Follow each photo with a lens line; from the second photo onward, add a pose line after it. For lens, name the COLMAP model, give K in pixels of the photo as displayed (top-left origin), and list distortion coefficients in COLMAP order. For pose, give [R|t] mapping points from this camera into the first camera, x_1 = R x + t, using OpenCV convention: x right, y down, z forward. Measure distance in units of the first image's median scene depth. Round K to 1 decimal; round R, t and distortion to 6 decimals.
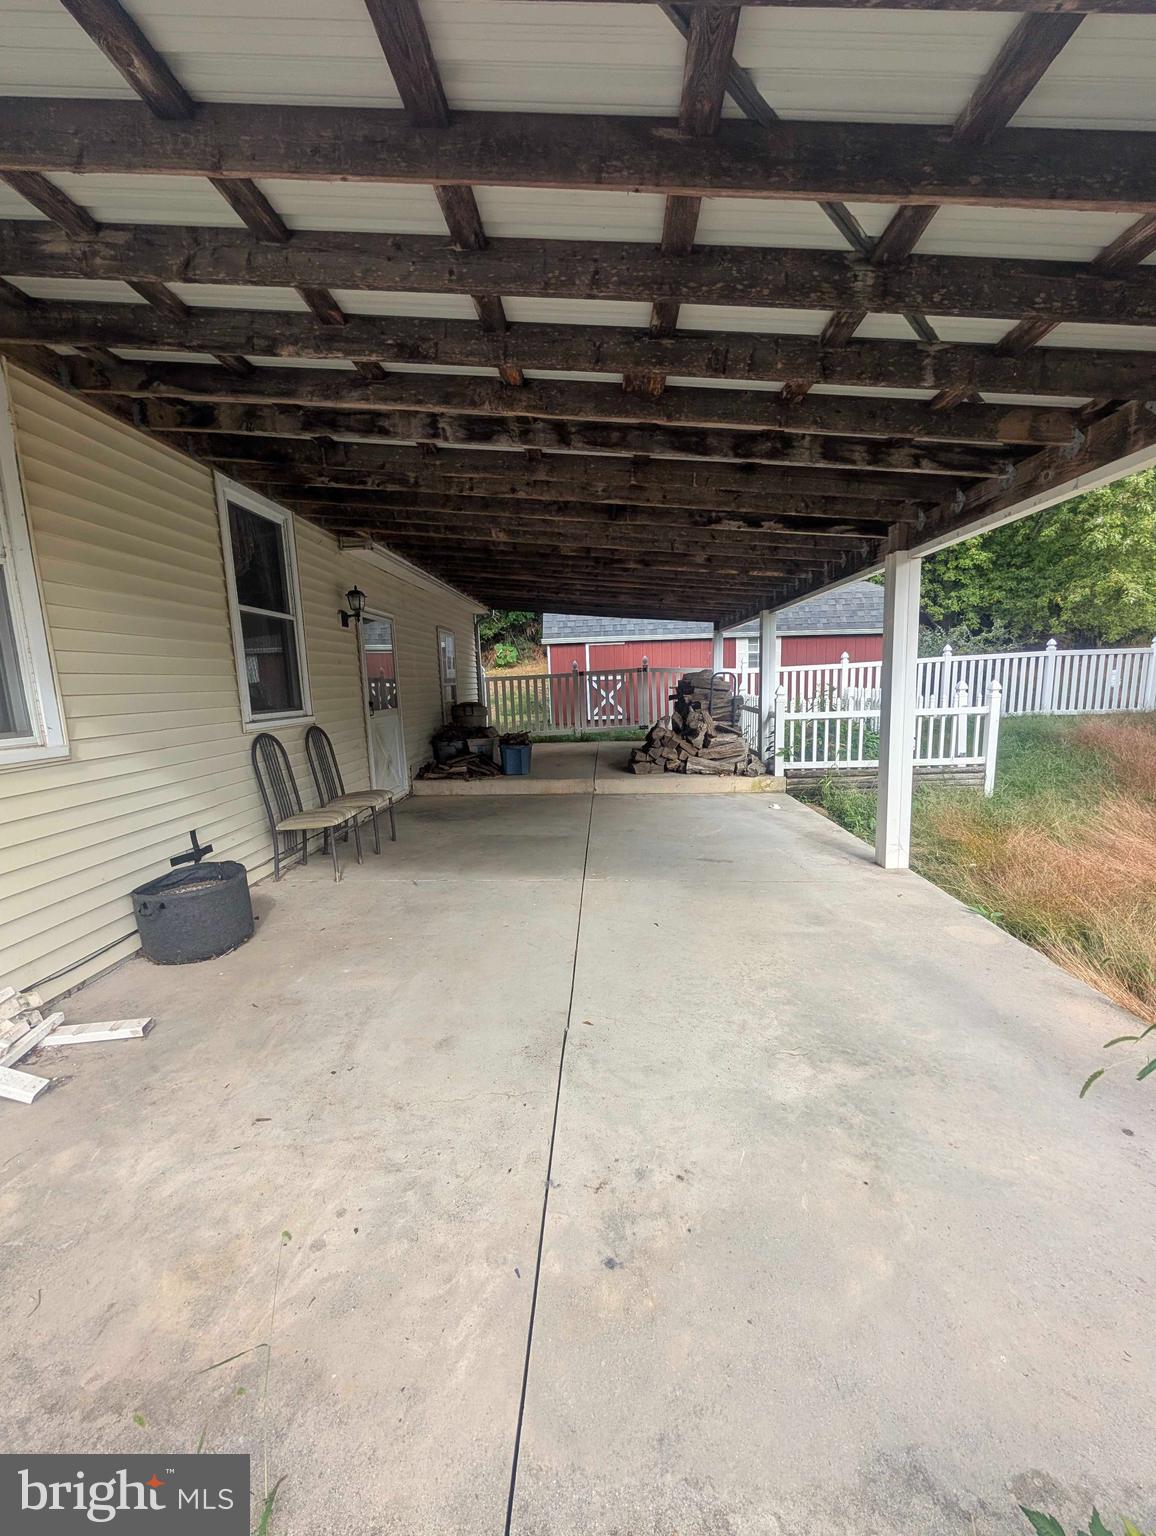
lens RADIAL K [[588.3, 0, 579.1], [0, 588.3, 765.9], [0, 0, 1]] dist [0.006558, 0.000146]
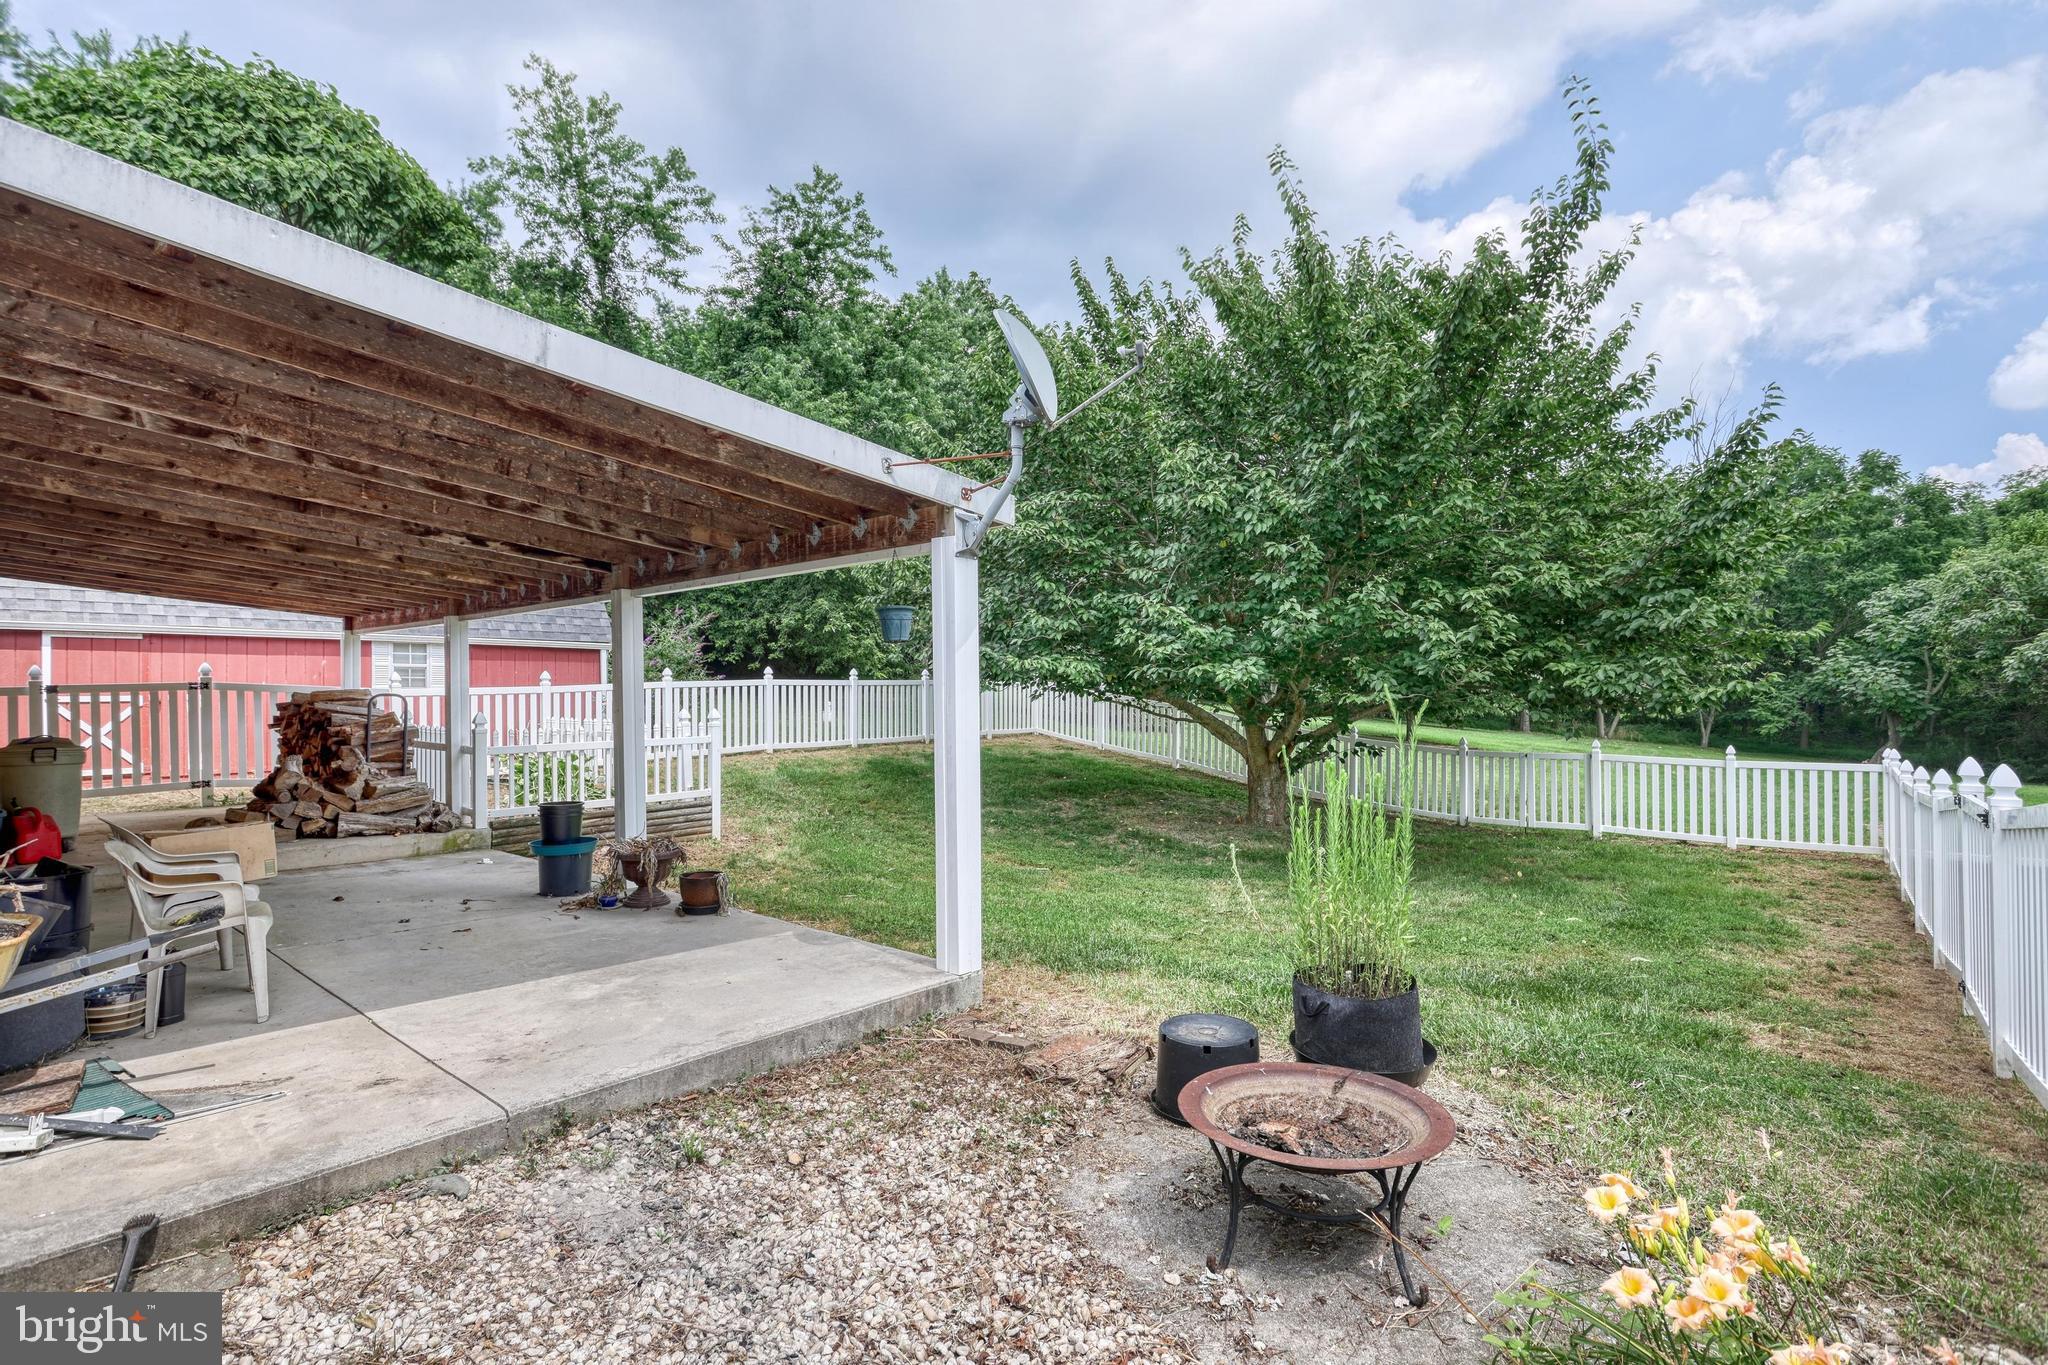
lens RADIAL K [[966.4, 0, 1024.8], [0, 966.4, 686.9], [0, 0, 1]] dist [-0.003808, -0.000191]
pose [[0.615736, 0.029220, 0.787410, -0.211662], [0.104662, 0.987425, -0.118485, 0.055688], [-0.780970, 0.155367, 0.604935, -0.333706]]
